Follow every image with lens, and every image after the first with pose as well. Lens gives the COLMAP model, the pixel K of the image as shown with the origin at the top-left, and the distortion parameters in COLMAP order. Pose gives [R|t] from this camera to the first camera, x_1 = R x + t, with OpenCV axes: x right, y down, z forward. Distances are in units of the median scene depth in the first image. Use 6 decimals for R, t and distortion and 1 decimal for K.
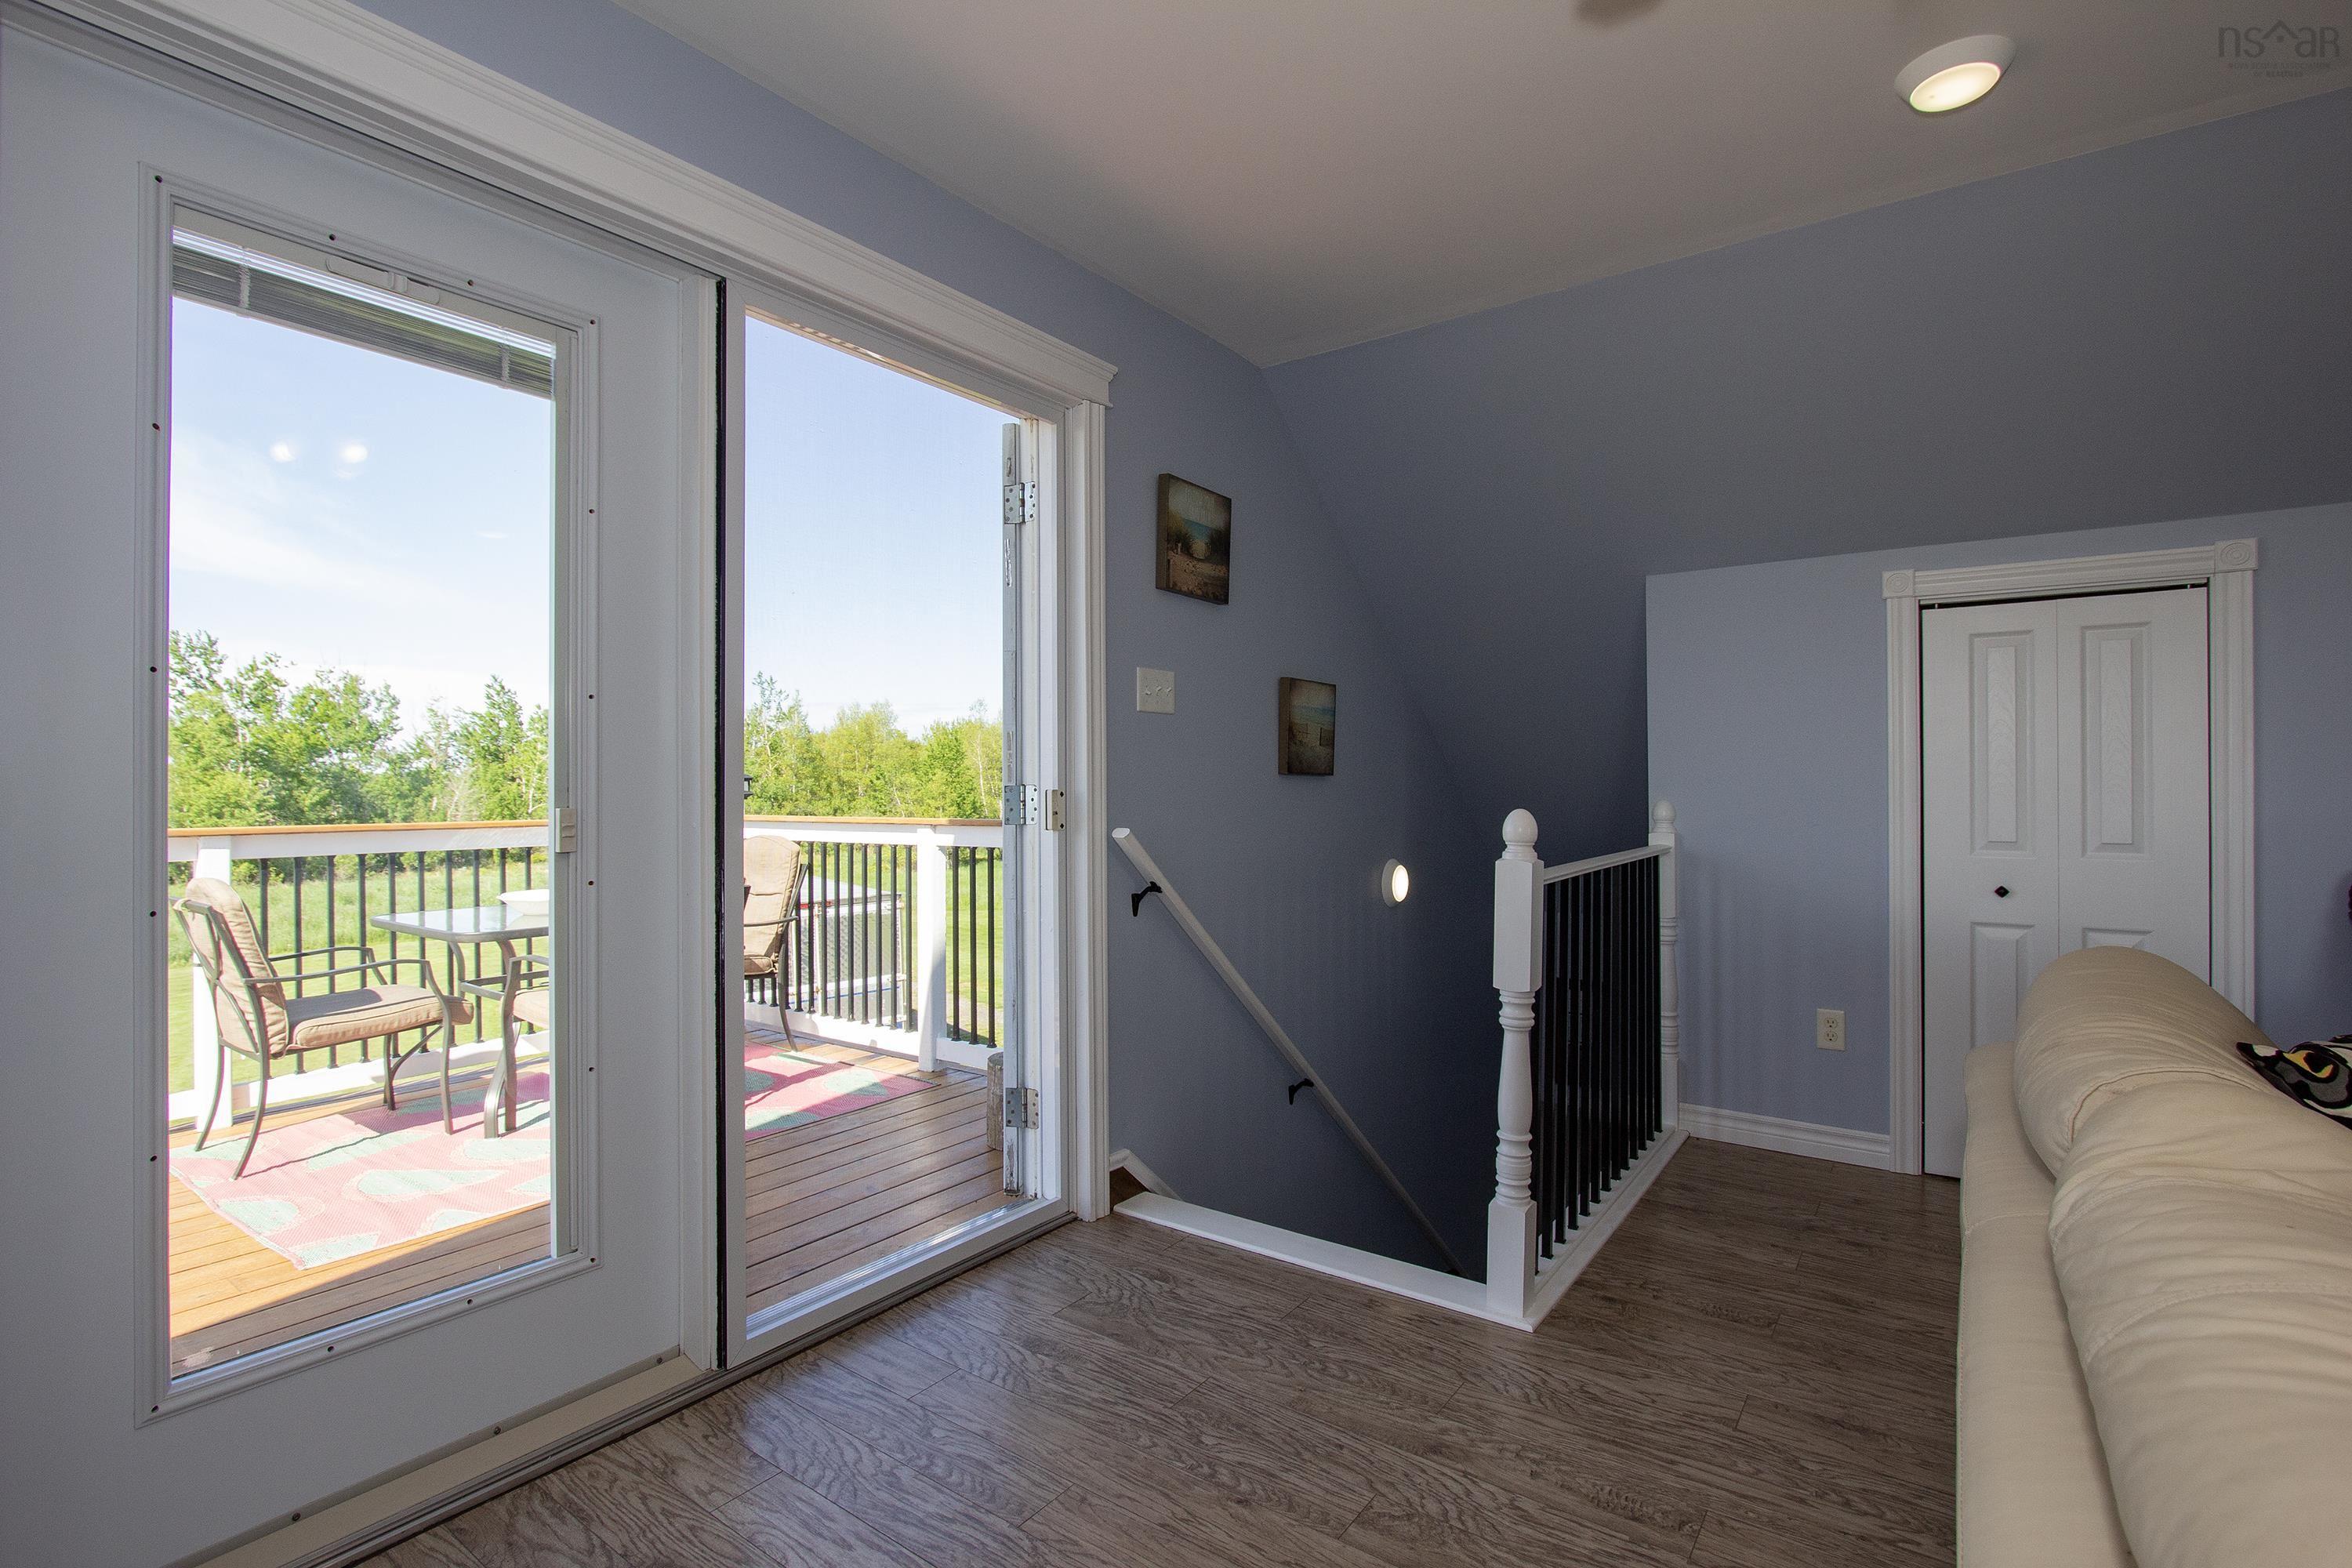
lens RADIAL K [[1112.5, 0, 1184.8], [0, 1112.5, 792.6], [0, 0, 1]] dist [-0.017387, -0.000370]
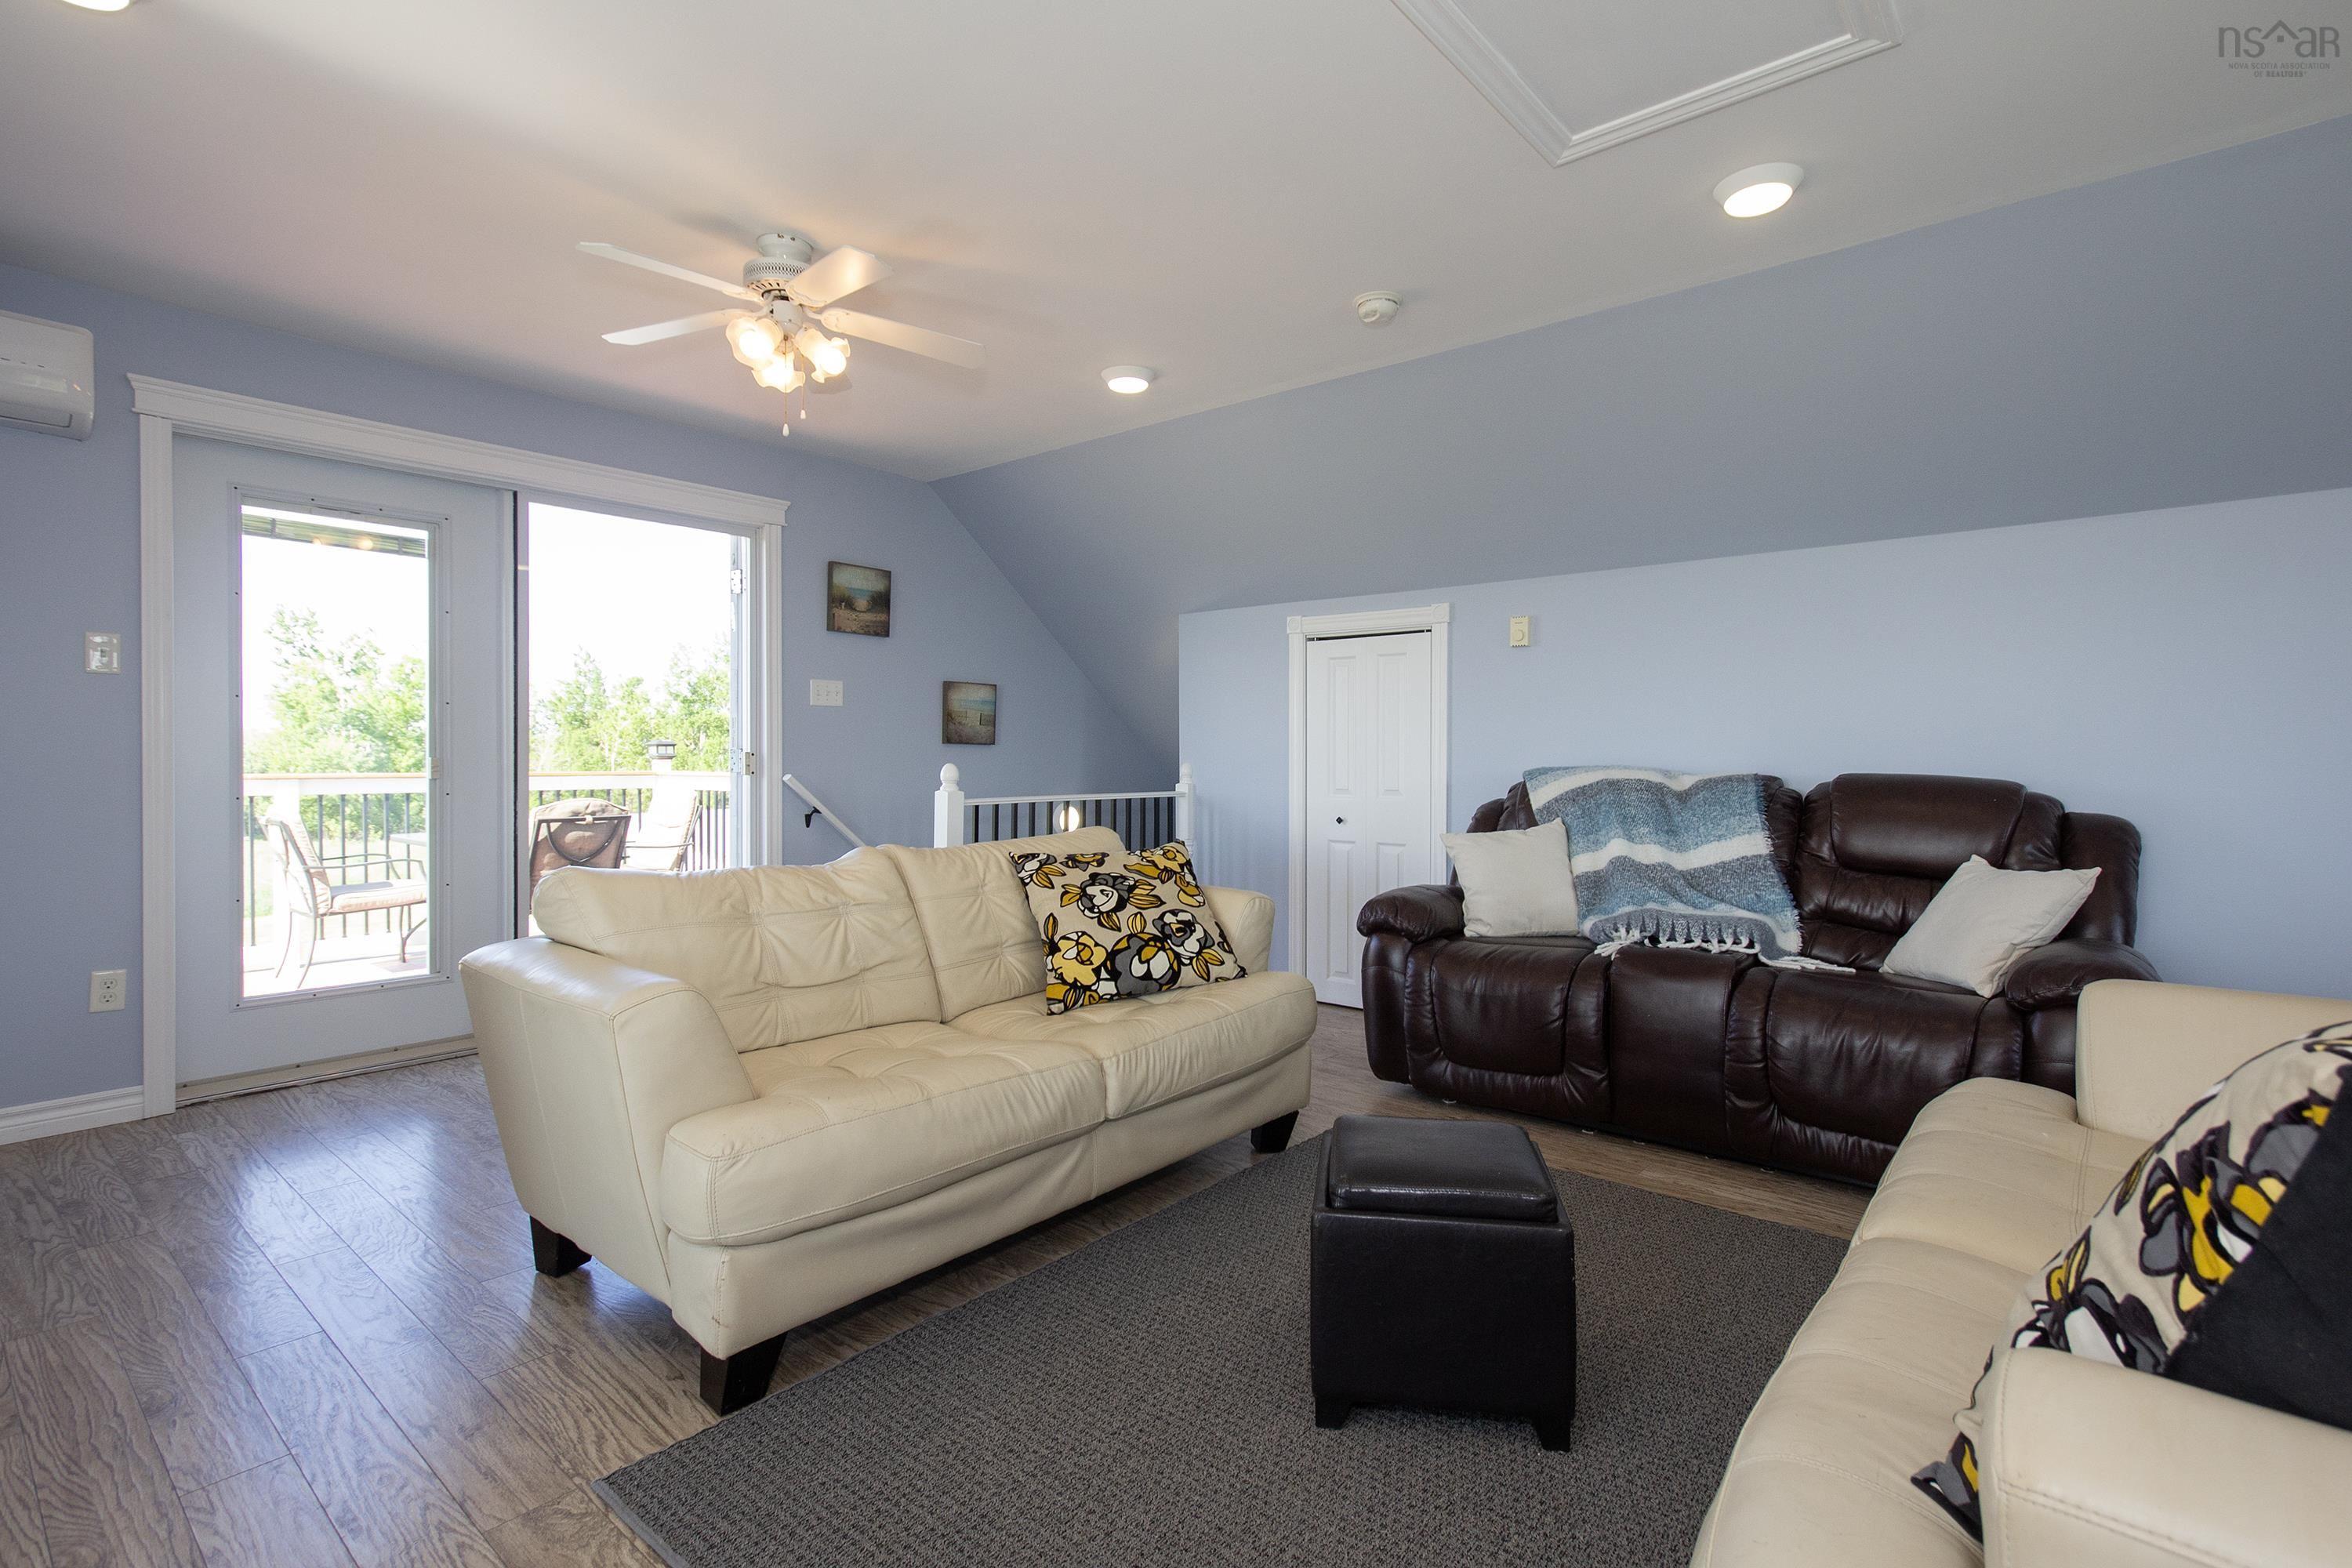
lens RADIAL K [[1112.5, 0, 1195.5], [0, 1112.5, 769.8], [0, 0, 1]] dist [-0.017387, -0.000370]
pose [[0.998662, 0.007728, -0.051134, 0.586799], [-0.007371, 0.999947, 0.007161, 0.007012], [0.051187, -0.006775, 0.998666, -0.599040]]
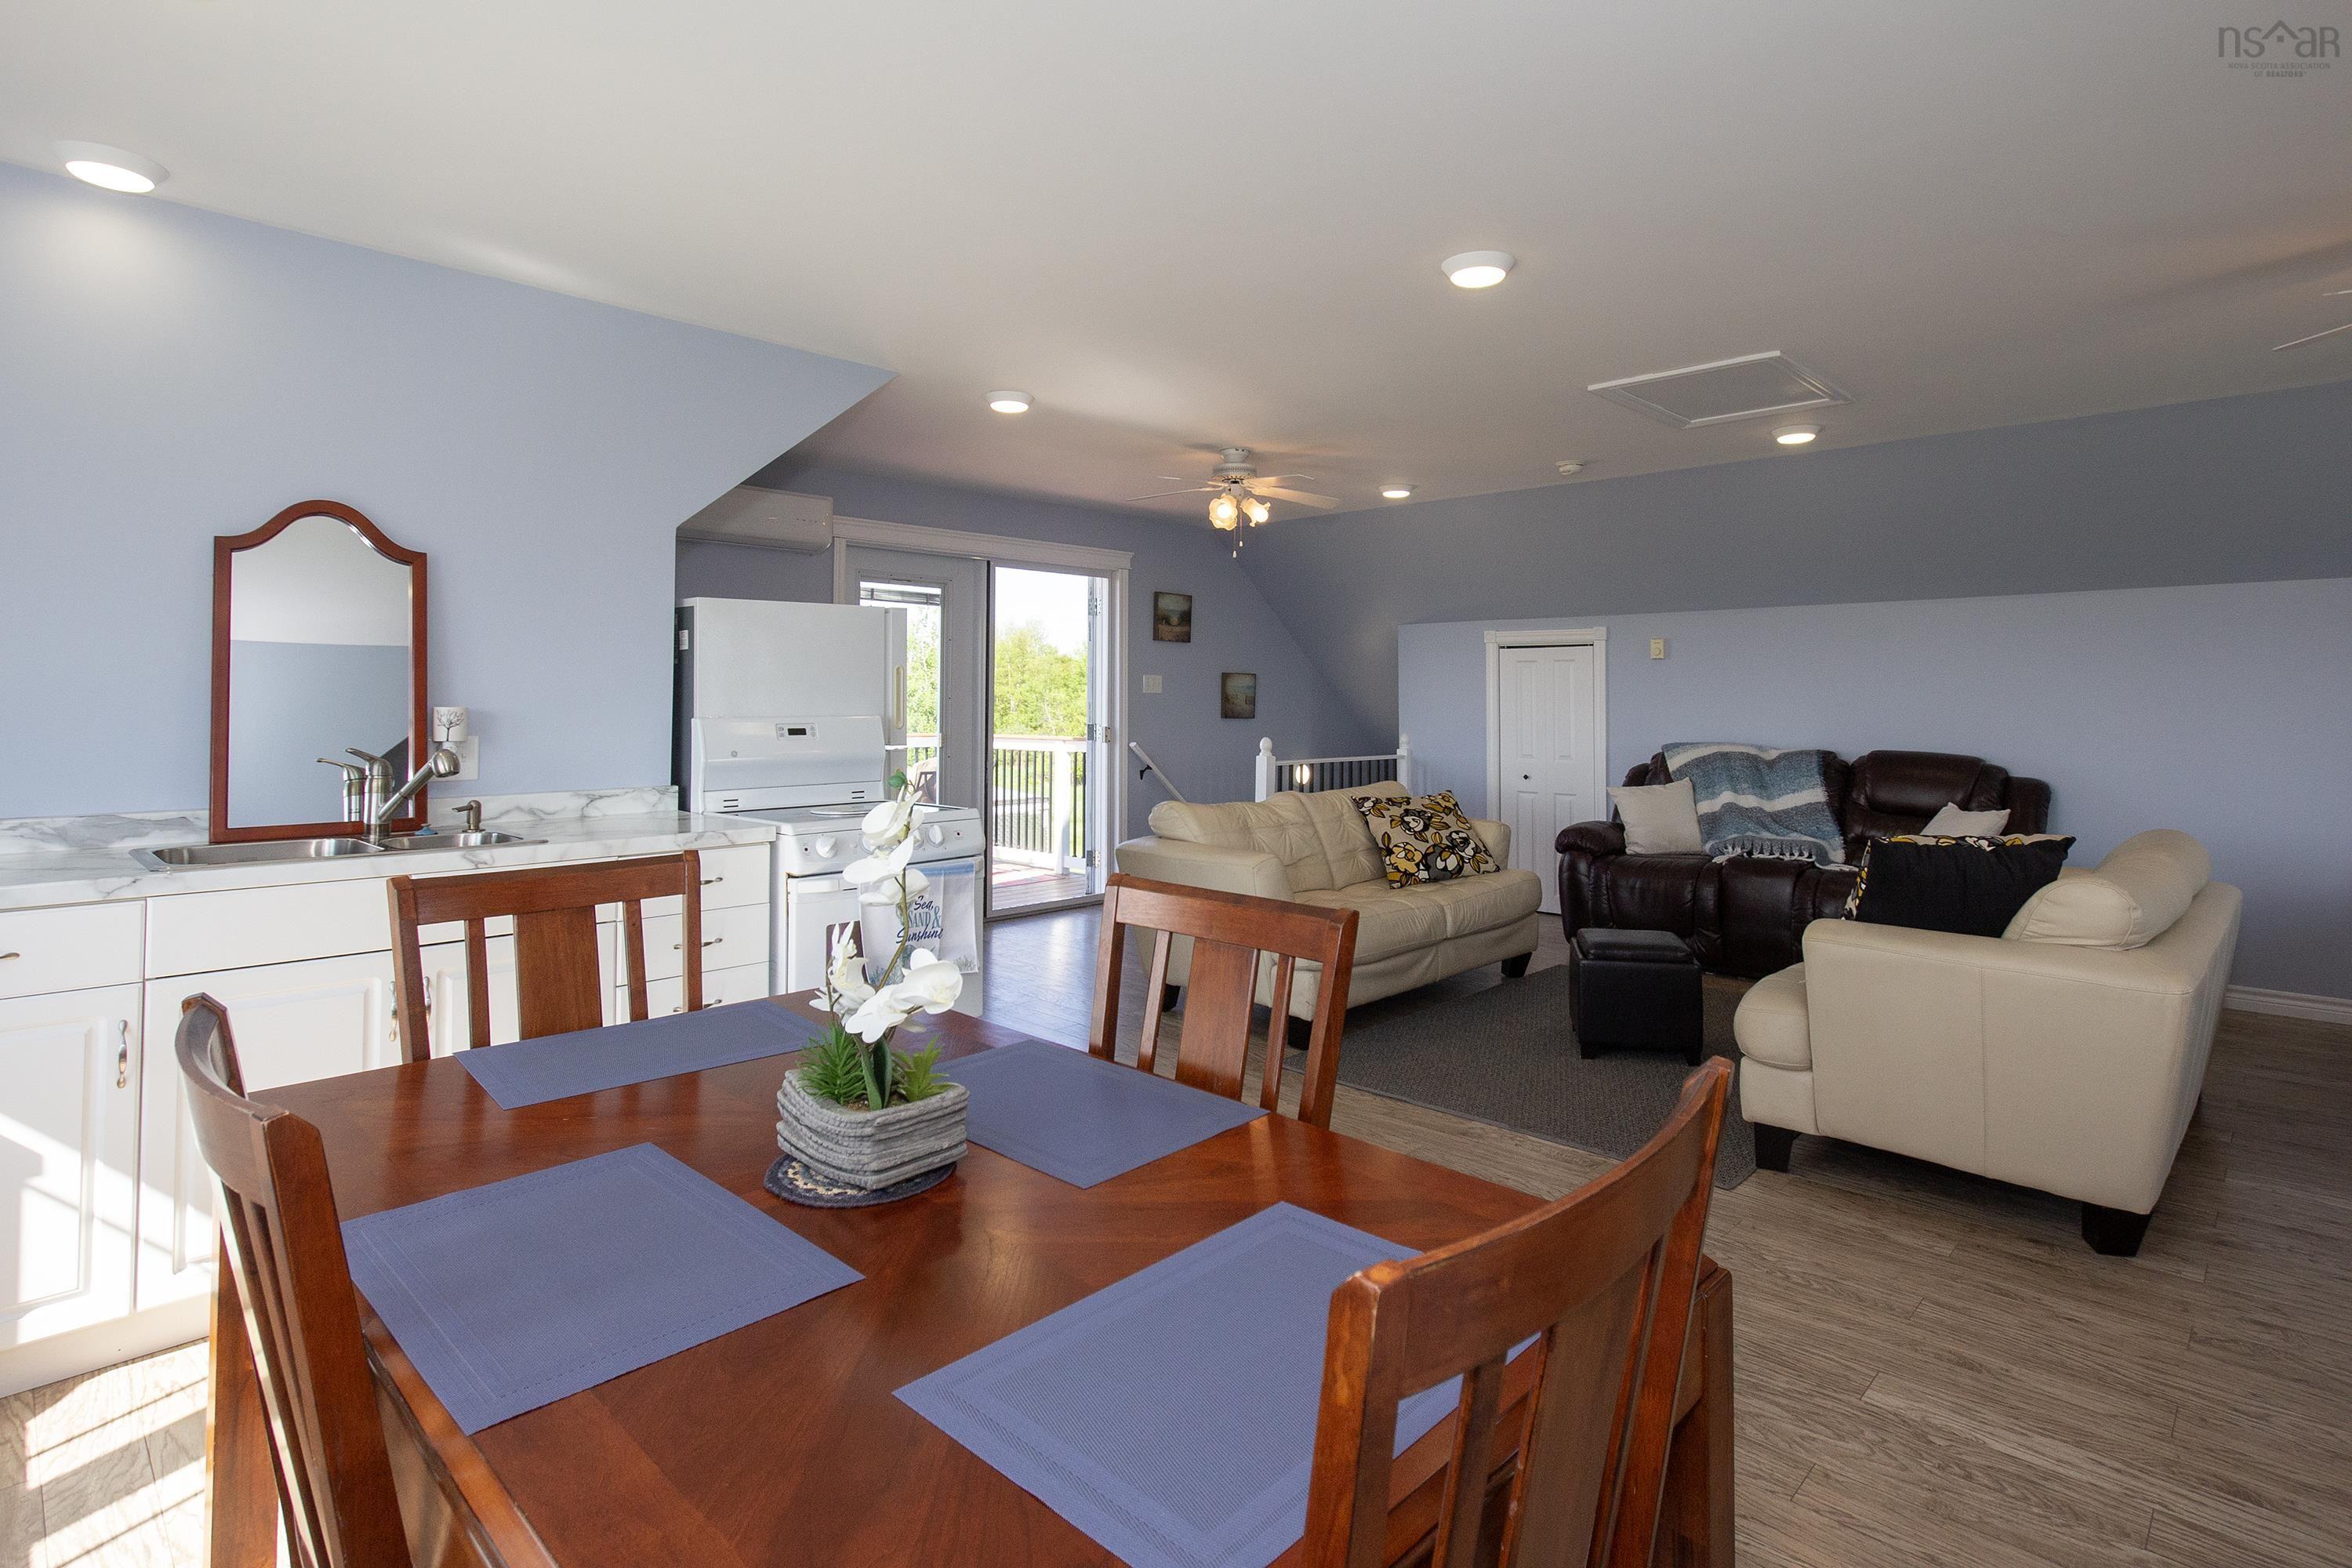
lens RADIAL K [[1112.5, 0, 1204.9], [0, 1112.5, 675.4], [0, 0, 1]] dist [-0.017387, -0.000370]
pose [[0.990609, 0.004960, -0.136636, 0.390600], [-0.009403, 0.999447, -0.031889, -0.034716], [0.136402, 0.032874, 0.990108, -1.264672]]
